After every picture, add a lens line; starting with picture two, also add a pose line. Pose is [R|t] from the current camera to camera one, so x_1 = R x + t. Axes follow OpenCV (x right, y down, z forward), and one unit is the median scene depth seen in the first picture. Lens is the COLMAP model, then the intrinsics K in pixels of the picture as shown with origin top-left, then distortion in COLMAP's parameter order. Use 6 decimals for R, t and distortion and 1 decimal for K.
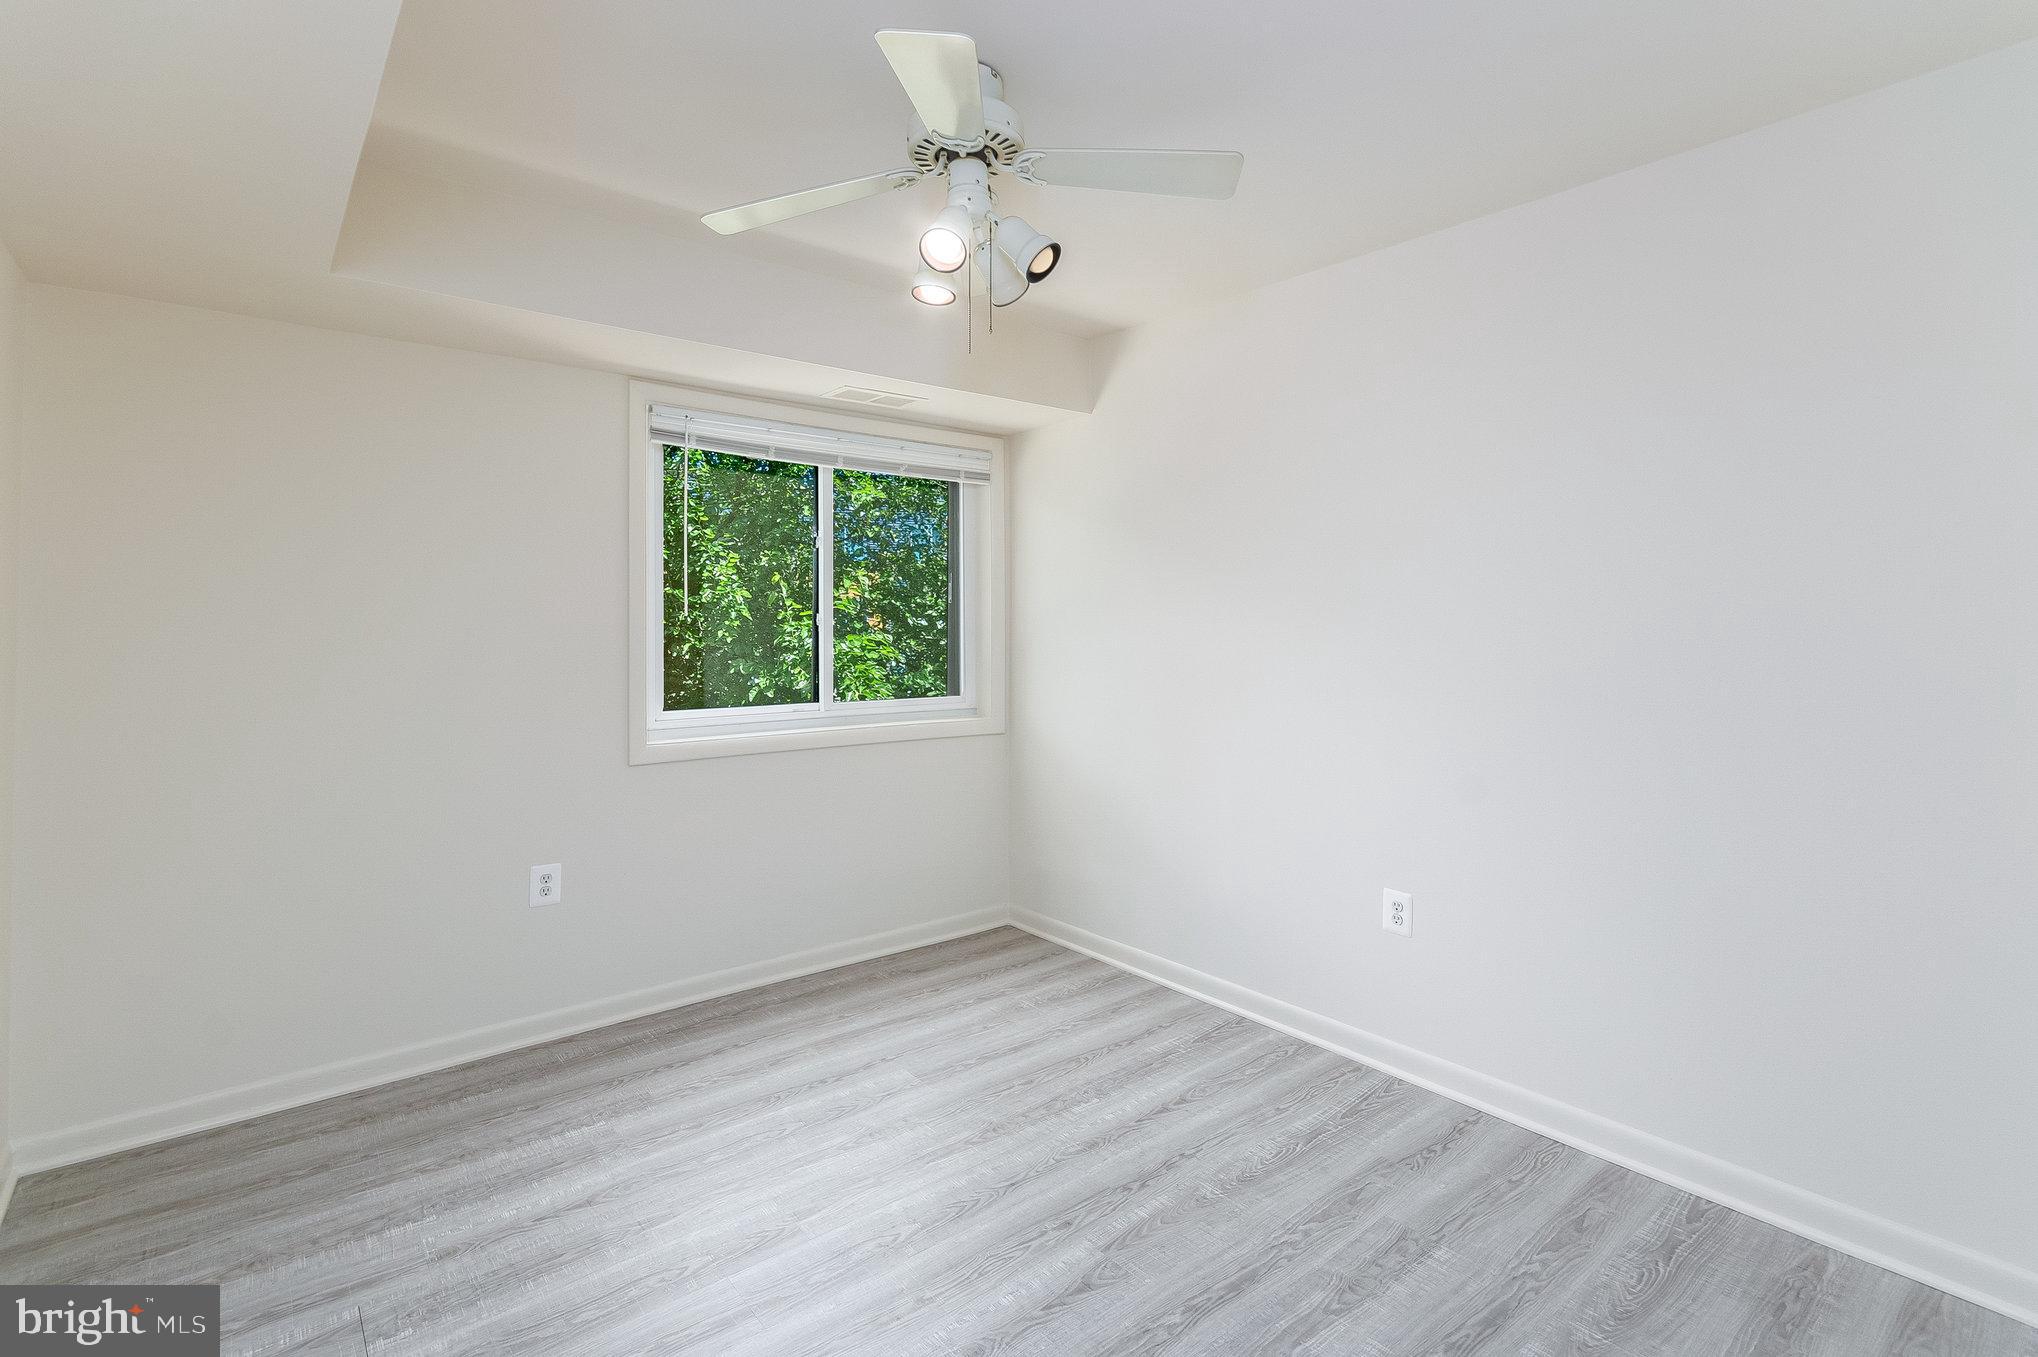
lens RADIAL K [[940.0, 0, 1011.2], [0, 940.0, 619.0], [0, 0, 1]] dist [0.002456, -0.000115]
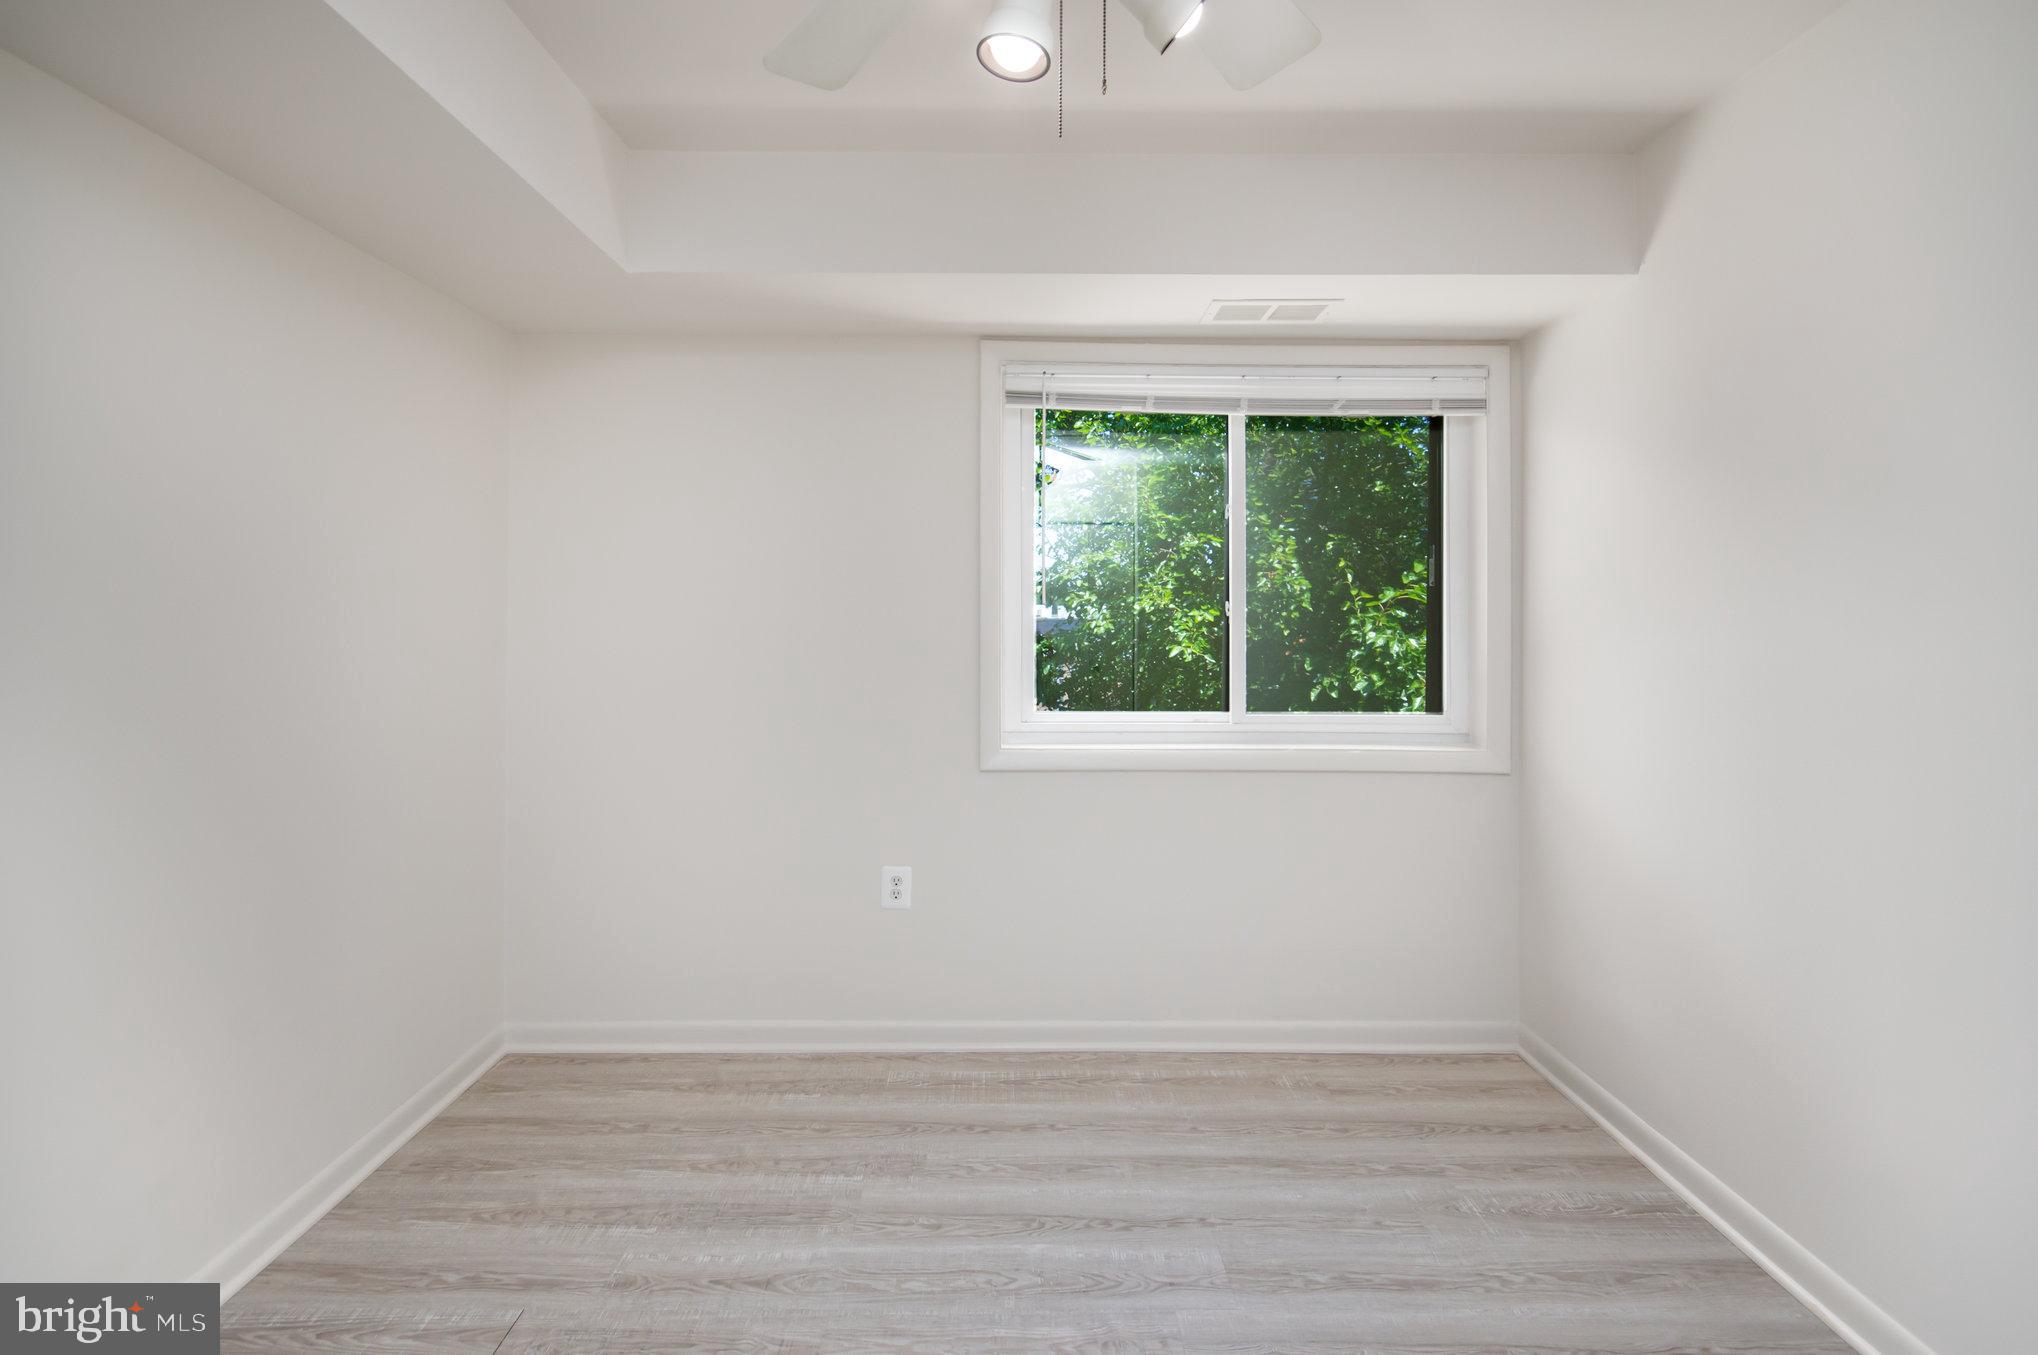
lens RADIAL K [[931.2, 0, 1015.6], [0, 931.2, 618.1], [0, 0, 1]] dist [0.000211, 0.000042]
pose [[0.786089, 0.005780, -0.618086, 0.168001], [-0.001664, 0.999972, 0.007236, 0.003886], [0.618111, -0.004660, 0.786077, 0.316762]]
